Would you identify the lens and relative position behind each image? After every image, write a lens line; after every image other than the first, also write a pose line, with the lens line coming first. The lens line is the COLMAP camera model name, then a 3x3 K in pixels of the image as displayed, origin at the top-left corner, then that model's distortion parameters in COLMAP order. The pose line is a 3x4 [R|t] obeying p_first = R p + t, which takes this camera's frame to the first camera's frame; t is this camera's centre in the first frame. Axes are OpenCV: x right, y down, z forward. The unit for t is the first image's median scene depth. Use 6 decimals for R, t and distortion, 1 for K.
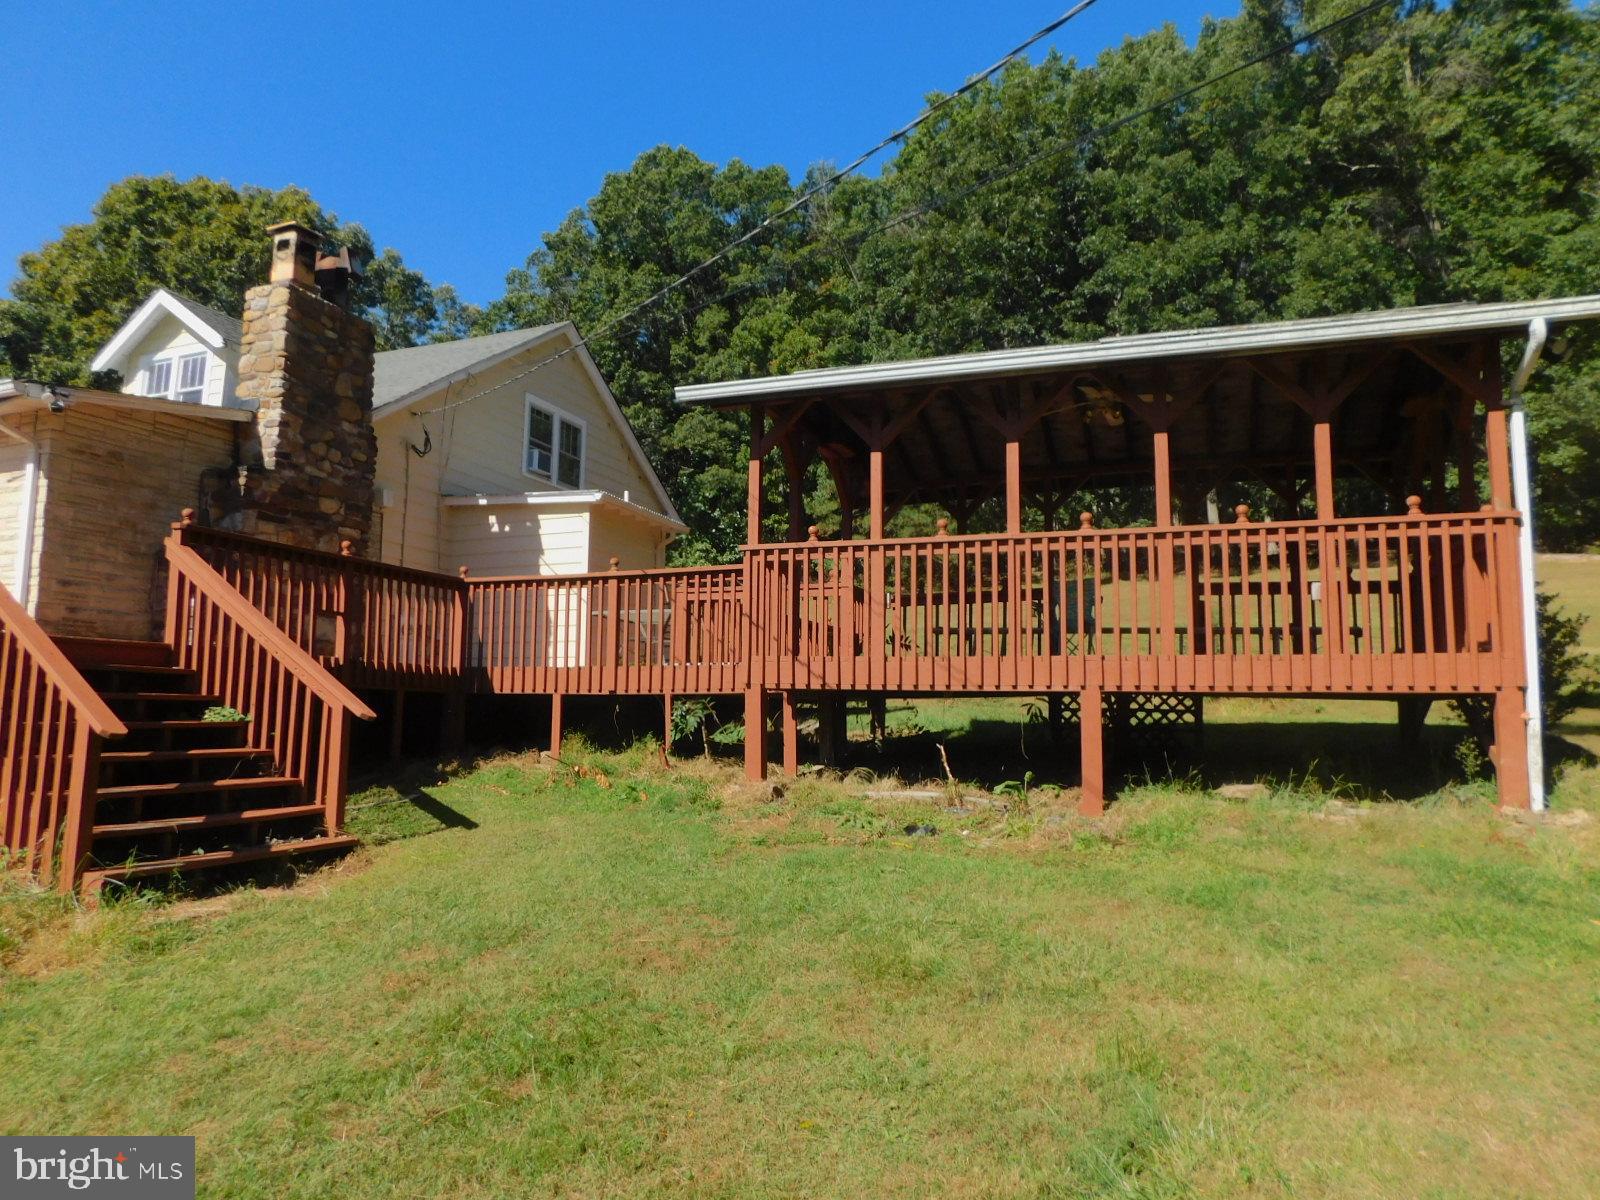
lens RADIAL K [[1052.9, 0, 821.5], [0, 1052.9, 584.9], [0, 0, 1]] dist [-0.085870, 0.058973]
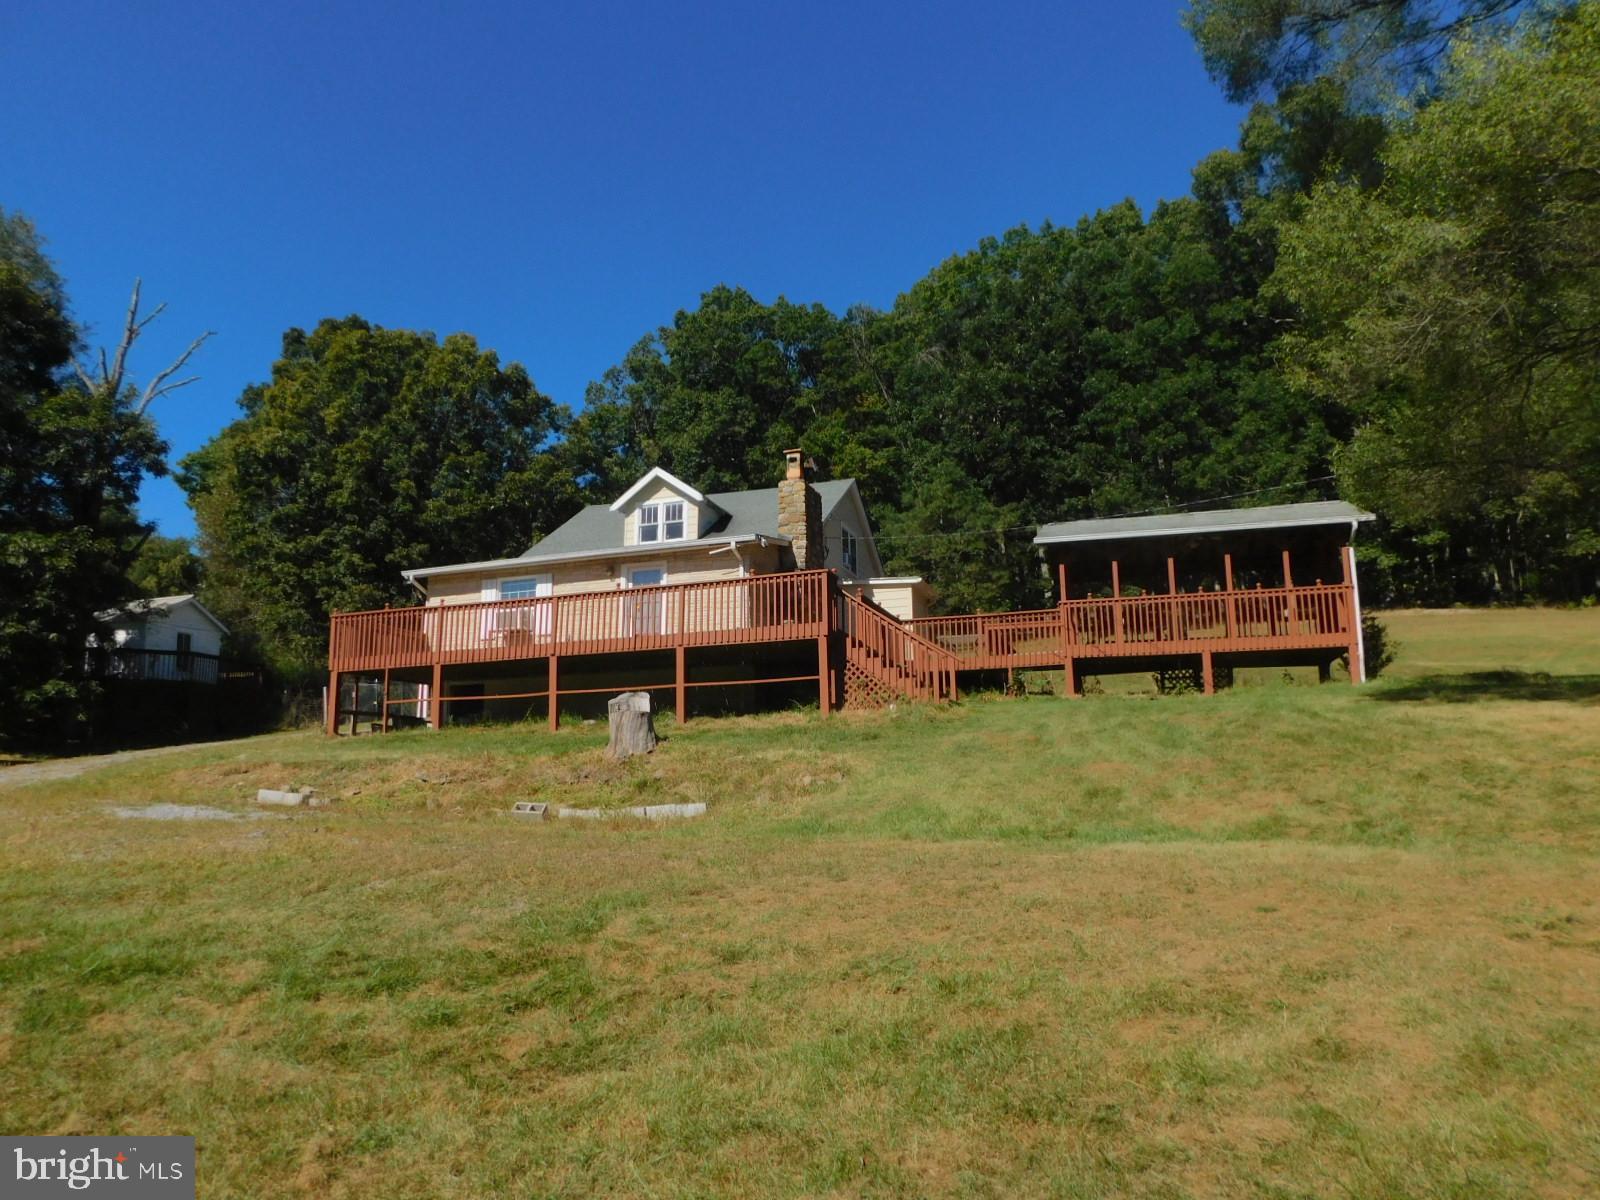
lens RADIAL K [[1052.9, 0, 807.4], [0, 1052.9, 593.4], [0, 0, 1]] dist [-0.085870, 0.058973]
pose [[0.999039, -0.011094, 0.042412, -0.168981], [0.013666, 0.998054, -0.060843, 0.019033], [-0.041654, 0.061364, 0.997246, -0.315729]]
